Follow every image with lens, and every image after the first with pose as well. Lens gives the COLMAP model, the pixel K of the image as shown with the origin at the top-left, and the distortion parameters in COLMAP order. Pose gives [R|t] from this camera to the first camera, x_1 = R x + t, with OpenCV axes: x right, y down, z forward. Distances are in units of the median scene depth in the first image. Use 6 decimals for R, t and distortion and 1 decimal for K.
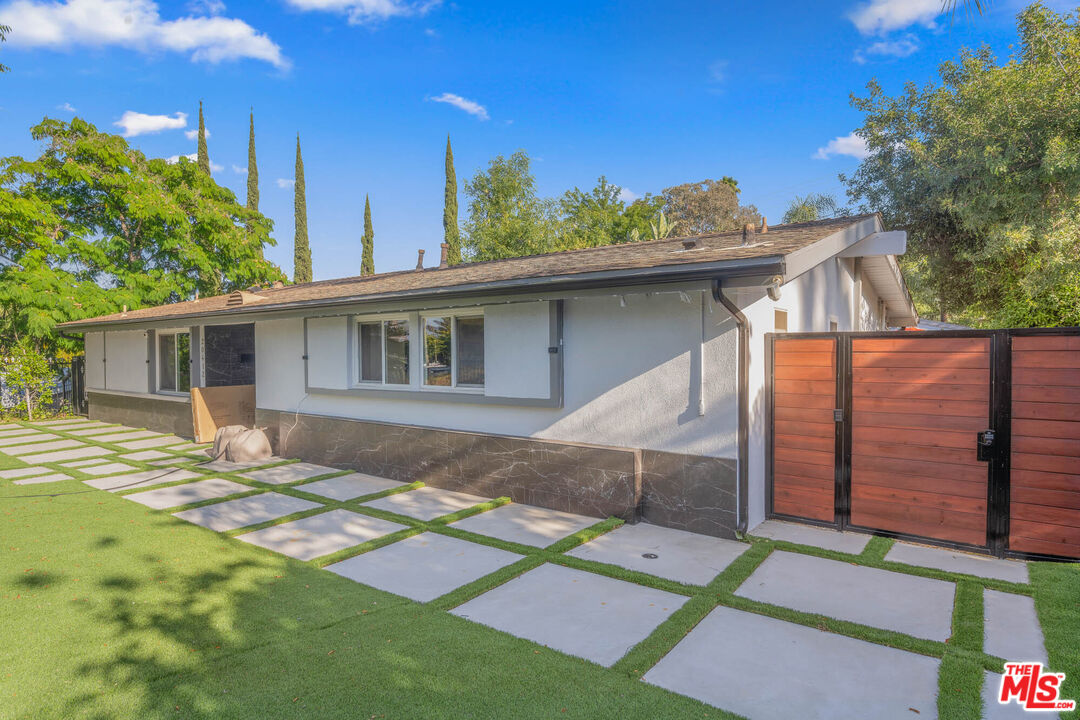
lens RADIAL K [[588.9, 0, 540.0], [0, 588.9, 360.0], [0, 0, 1]] dist [-0.002502, -0.000067]
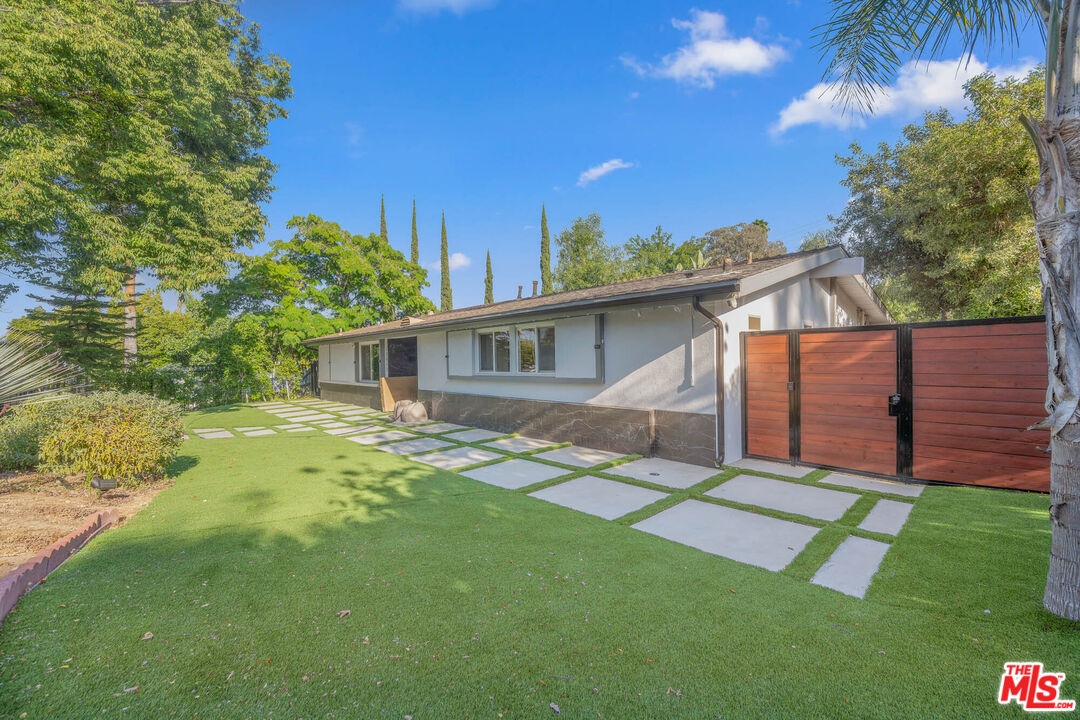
lens RADIAL K [[432.9, 0, 540.2], [0, 432.9, 363.6], [0, 0, 1]] dist [-0.000848, -0.000091]
pose [[0.985045, -0.011203, -0.171933, 0.062051], [0.010672, 0.999935, -0.004010, 0.027788], [0.171966, 0.002115, 0.985101, -0.133981]]
